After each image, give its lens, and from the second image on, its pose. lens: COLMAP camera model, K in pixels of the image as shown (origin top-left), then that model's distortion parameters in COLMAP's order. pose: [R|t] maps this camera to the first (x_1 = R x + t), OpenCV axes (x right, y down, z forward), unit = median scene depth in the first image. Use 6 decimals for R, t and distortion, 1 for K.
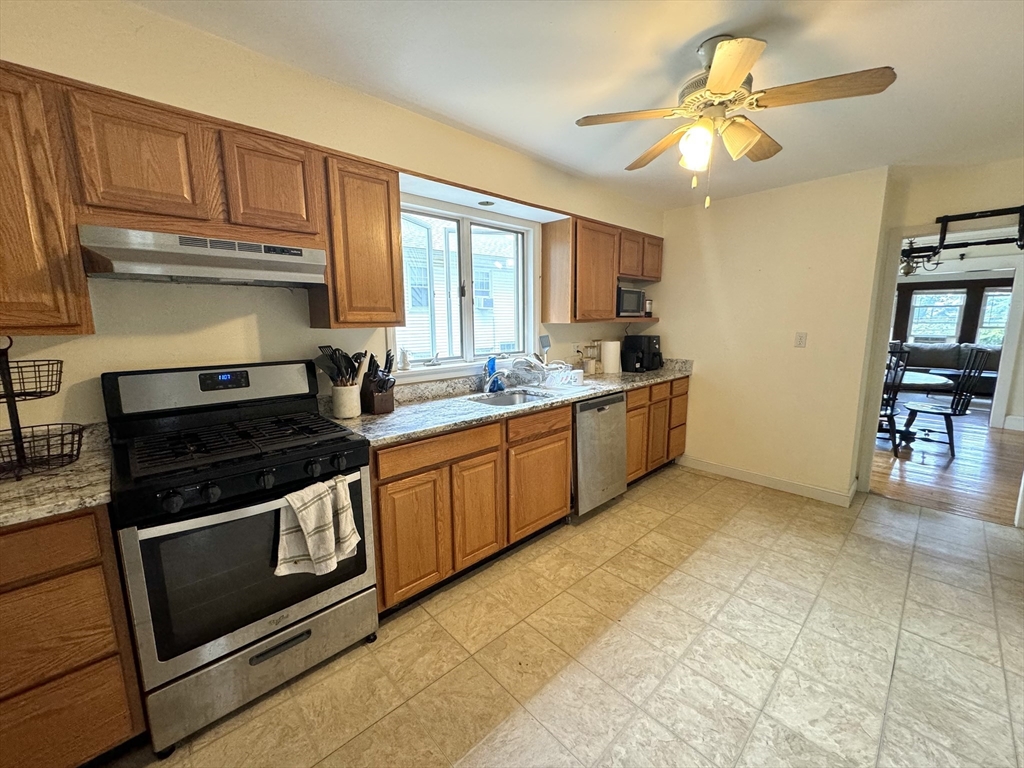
lens RADIAL K [[407.3, 0, 511.3], [0, 407.3, 383.0], [0, 0, 1]] dist [-0.002999, 0.000347]
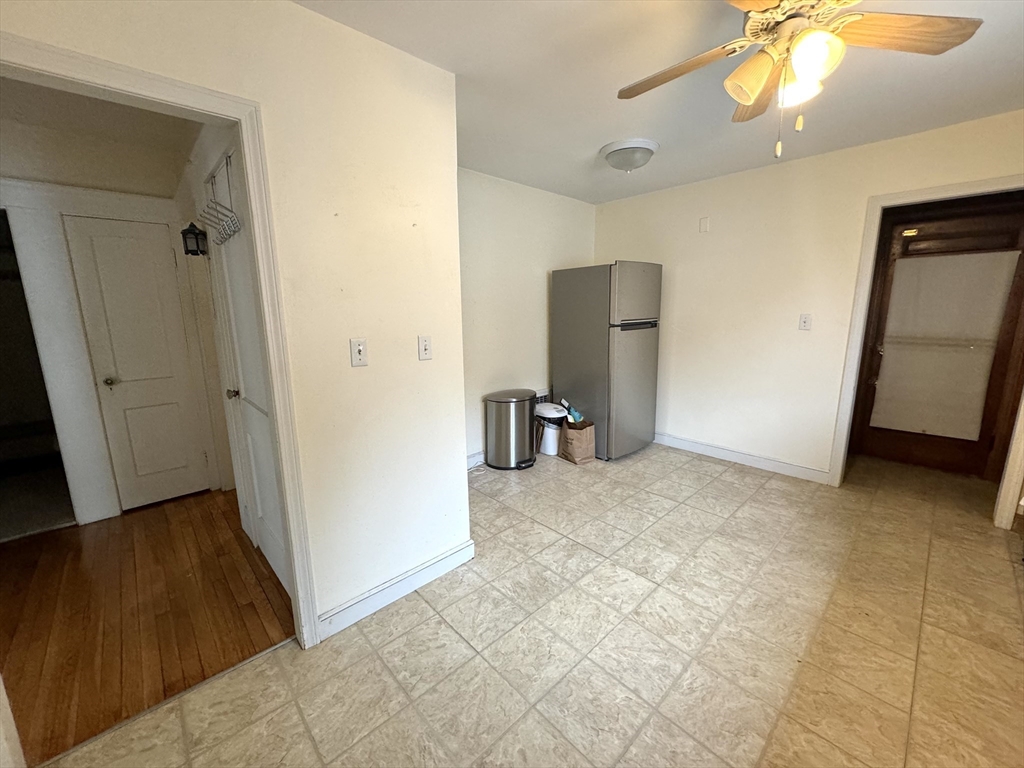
lens RADIAL K [[407.3, 0, 511.3], [0, 407.3, 383.0], [0, 0, 1]] dist [-0.002999, 0.000347]
pose [[-0.999851, 0.016795, 0.004001, 0.951750], [0.017161, 0.941430, 0.336771, -0.280020], [0.001889, 0.336789, -0.941578, 1.792449]]
